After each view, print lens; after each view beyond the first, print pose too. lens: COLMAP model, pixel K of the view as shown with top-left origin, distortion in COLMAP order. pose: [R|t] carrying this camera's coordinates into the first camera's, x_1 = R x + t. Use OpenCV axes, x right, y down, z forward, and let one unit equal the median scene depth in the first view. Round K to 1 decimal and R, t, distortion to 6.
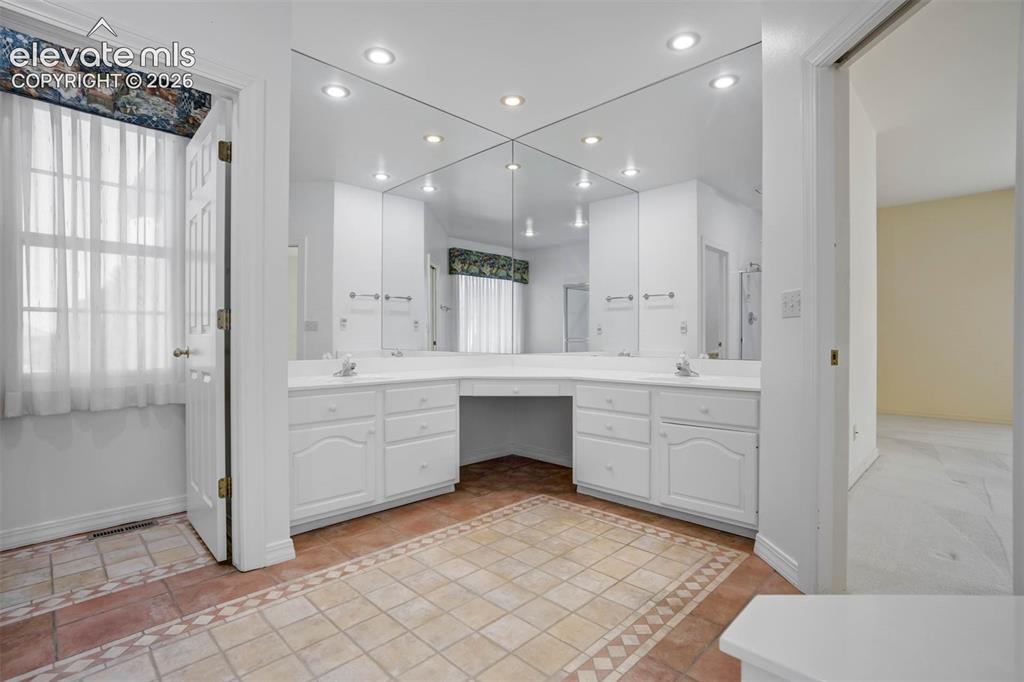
lens RADIAL K [[480.3, 0, 512.1], [0, 480.3, 340.4], [0, 0, 1]] dist [-0.022266, 0.003883]
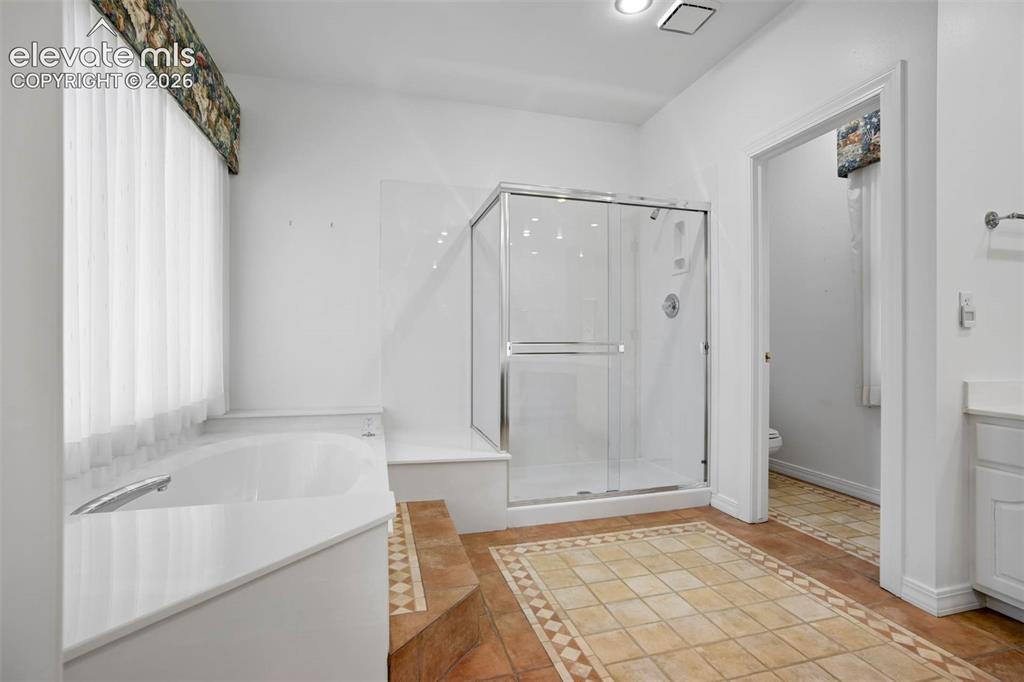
lens RADIAL K [[480.3, 0, 510.0], [0, 480.3, 342.3], [0, 0, 1]] dist [-0.022266, 0.003883]
pose [[-0.492128, 0.004356, -0.870512, 0.732066], [-0.006333, 0.999943, 0.008584, -0.025761], [0.870500, 0.009738, -0.492072, 0.889493]]
